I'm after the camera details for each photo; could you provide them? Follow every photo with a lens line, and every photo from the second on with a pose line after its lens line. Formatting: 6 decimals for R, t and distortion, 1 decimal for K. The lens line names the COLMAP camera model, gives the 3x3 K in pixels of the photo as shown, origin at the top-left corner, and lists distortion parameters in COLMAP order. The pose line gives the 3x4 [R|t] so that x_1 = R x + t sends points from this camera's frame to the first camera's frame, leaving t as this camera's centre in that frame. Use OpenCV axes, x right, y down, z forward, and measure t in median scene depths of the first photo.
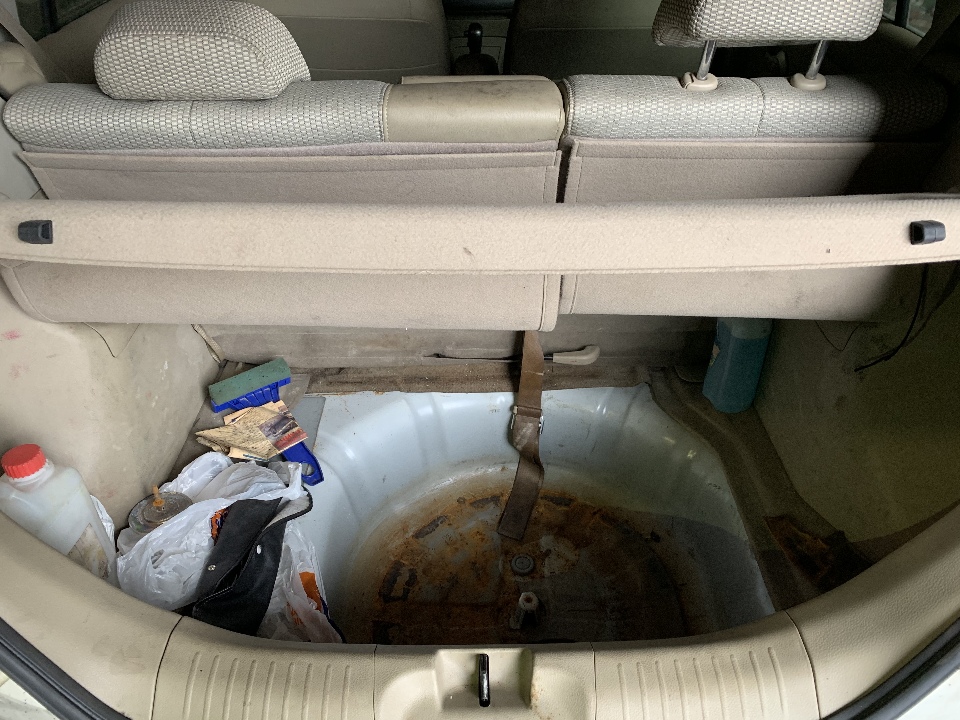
lens RADIAL K [[760.3, 0, 480.0], [0, 760.3, 360.0], [0, 0, 1]] dist [0.072283, -0.141794]
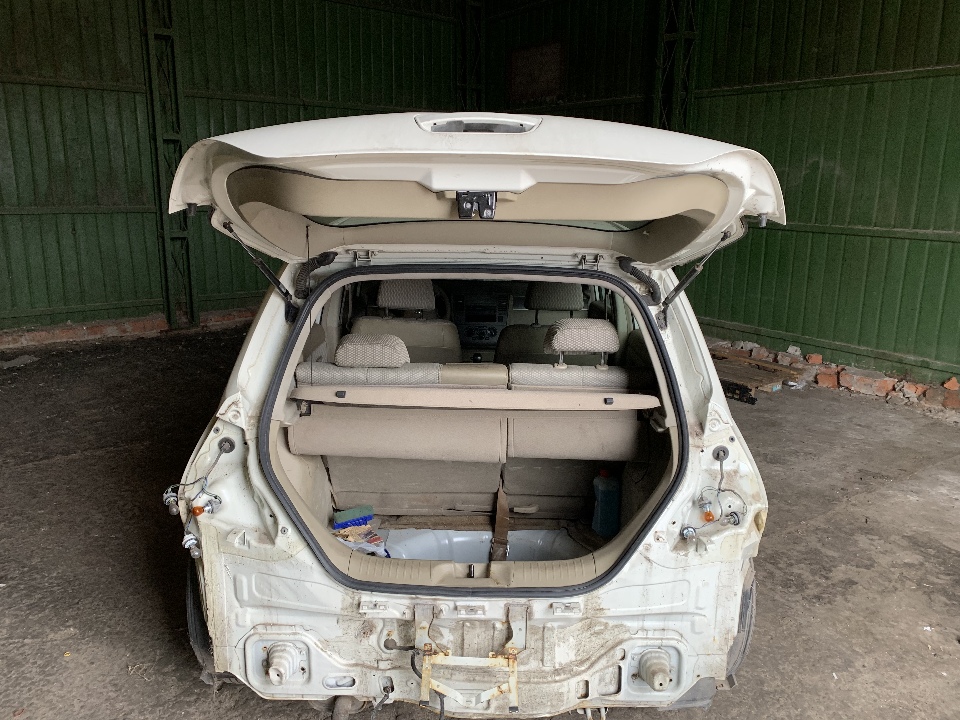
lens RADIAL K [[760.3, 0, 480.0], [0, 760.3, 360.0], [0, 0, 1]] dist [0.072283, -0.141794]
pose [[0.999666, 0.024556, -0.008049, 0.020324], [-0.025711, 0.913978, -0.404949, 0.429021], [-0.002588, 0.405021, 0.914304, -0.876799]]
